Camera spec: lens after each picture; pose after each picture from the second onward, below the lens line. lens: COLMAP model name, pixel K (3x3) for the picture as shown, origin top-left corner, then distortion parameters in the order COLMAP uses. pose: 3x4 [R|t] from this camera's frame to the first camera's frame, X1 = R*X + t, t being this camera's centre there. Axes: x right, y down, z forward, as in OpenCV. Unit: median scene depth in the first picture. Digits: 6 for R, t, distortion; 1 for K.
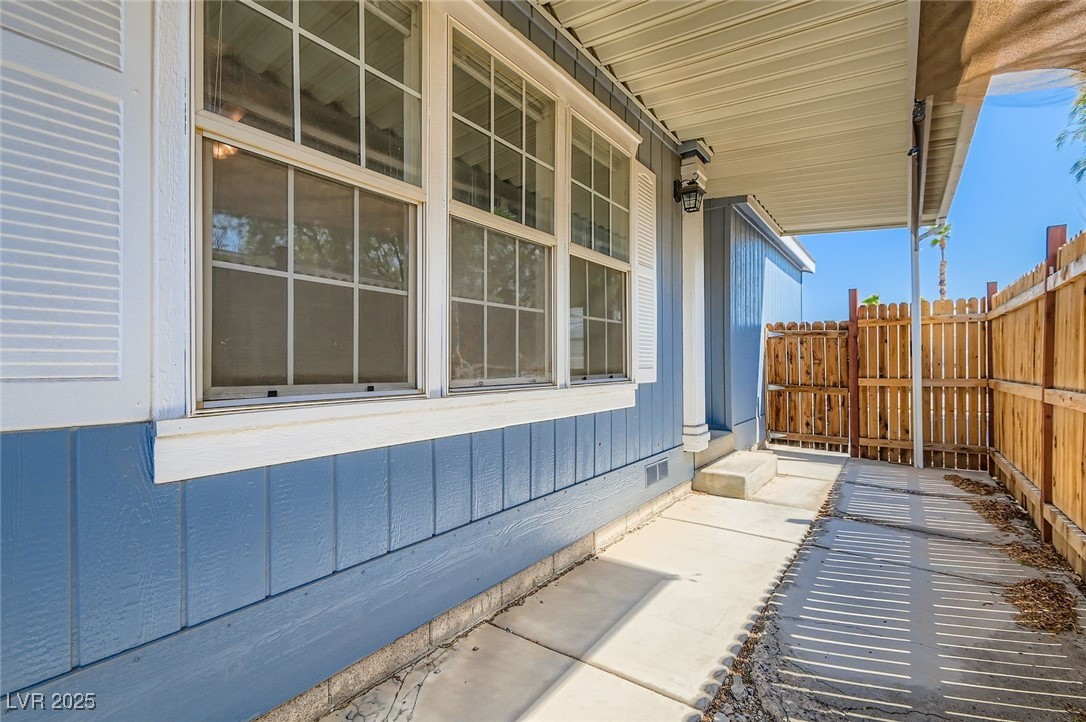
lens RADIAL K [[494.8, 0, 534.4], [0, 494.8, 365.9], [0, 0, 1]] dist [0.007353, -0.004189]
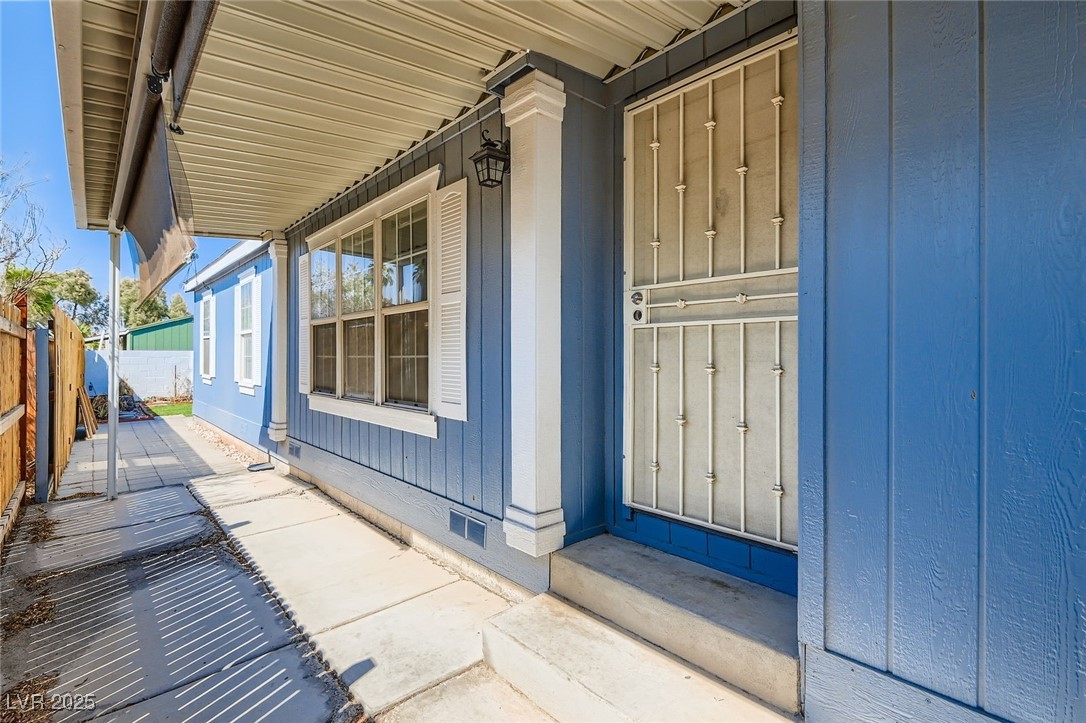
lens RADIAL K [[494.8, 0, 541.4], [0, 494.8, 357.6], [0, 0, 1]] dist [0.007353, -0.004189]
pose [[-0.191125, 0.007000, -0.981541, 1.199833], [0.001453, 0.999975, 0.006849, -0.093708], [0.981565, -0.000117, -0.191130, 1.466058]]
